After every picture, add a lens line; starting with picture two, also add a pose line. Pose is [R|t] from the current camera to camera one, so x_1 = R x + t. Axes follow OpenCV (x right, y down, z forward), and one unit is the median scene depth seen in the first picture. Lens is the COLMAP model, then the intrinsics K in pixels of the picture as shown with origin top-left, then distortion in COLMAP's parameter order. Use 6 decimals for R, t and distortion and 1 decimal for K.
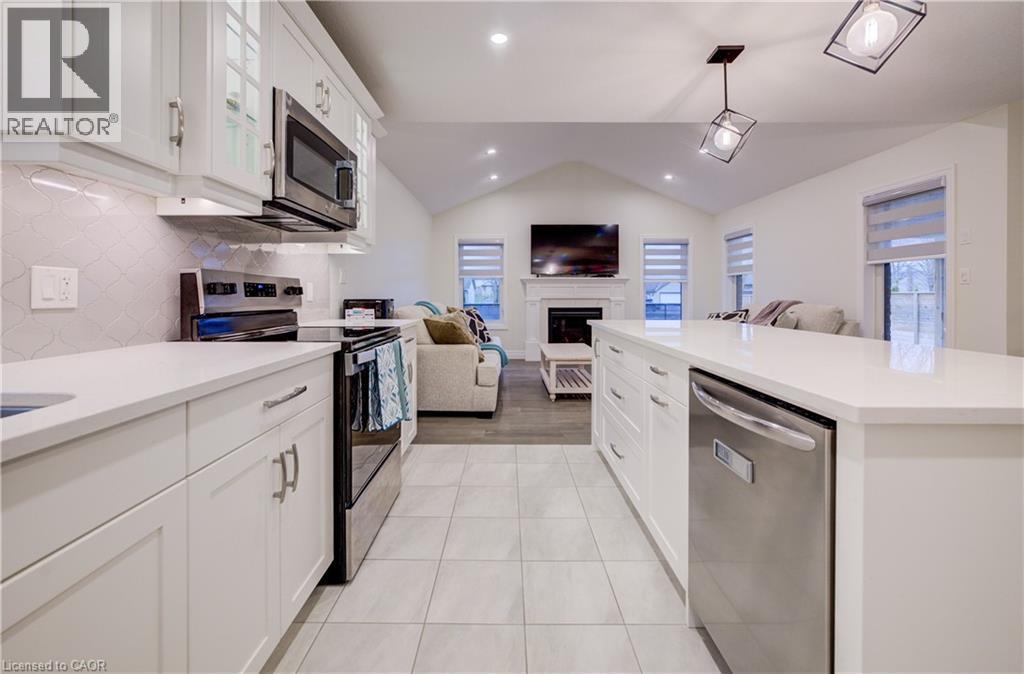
lens RADIAL K [[411.1, 0, 510.1], [0, 411.1, 294.8], [0, 0, 1]] dist [-0.004226, 0.002830]
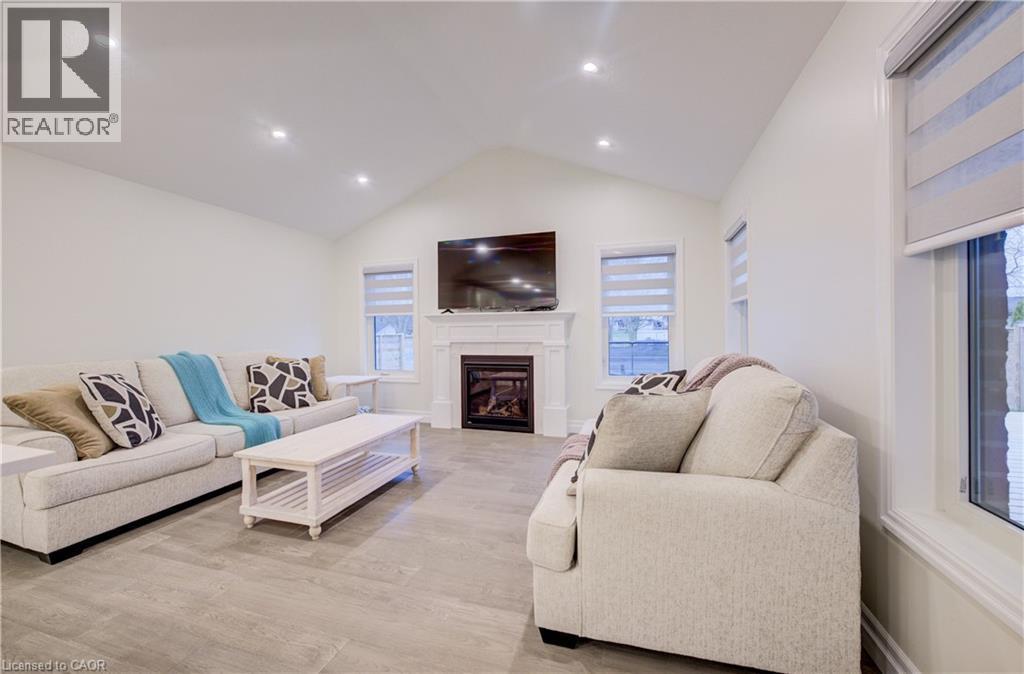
lens RADIAL K [[411.1, 0, 495.4], [0, 411.1, 326.8], [0, 0, 1]] dist [-0.004226, 0.002830]
pose [[0.948709, -0.013953, -0.315844, 0.713662], [0.011182, 0.999881, -0.010583, -0.019023], [0.315954, 0.006509, 0.948752, 0.630458]]
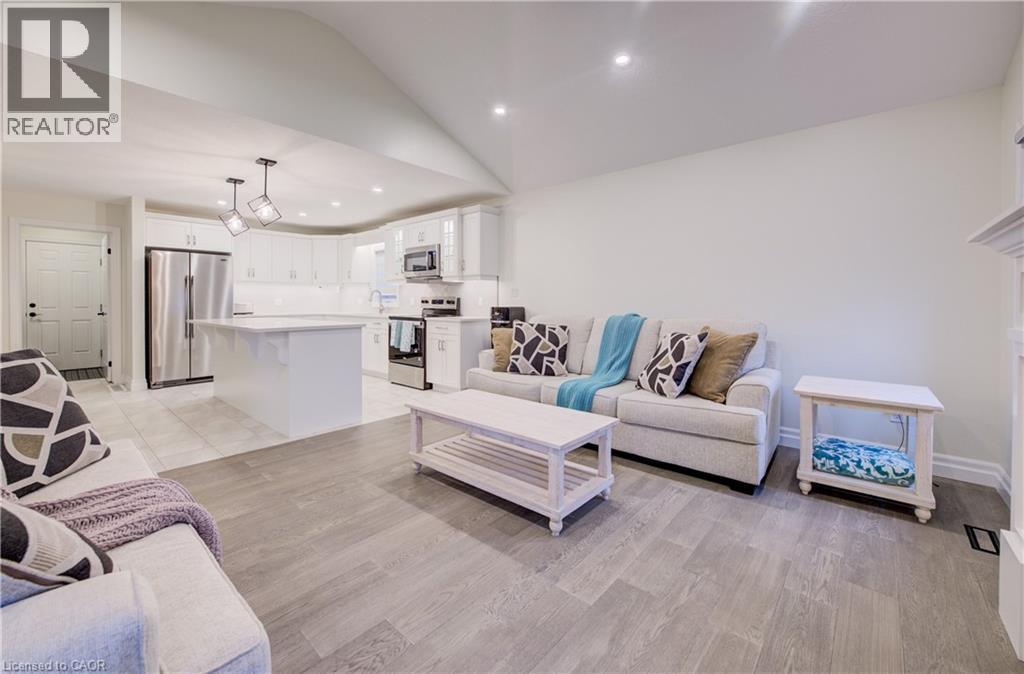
lens RADIAL K [[411.1, 0, 498.4], [0, 411.1, 309.9], [0, 0, 1]] dist [-0.004226, 0.002830]
pose [[-0.649491, 0.009010, -0.760316, 0.691006], [-0.007154, 0.999813, 0.017959, 0.005043], [0.760336, 0.017103, -0.649305, 1.979307]]
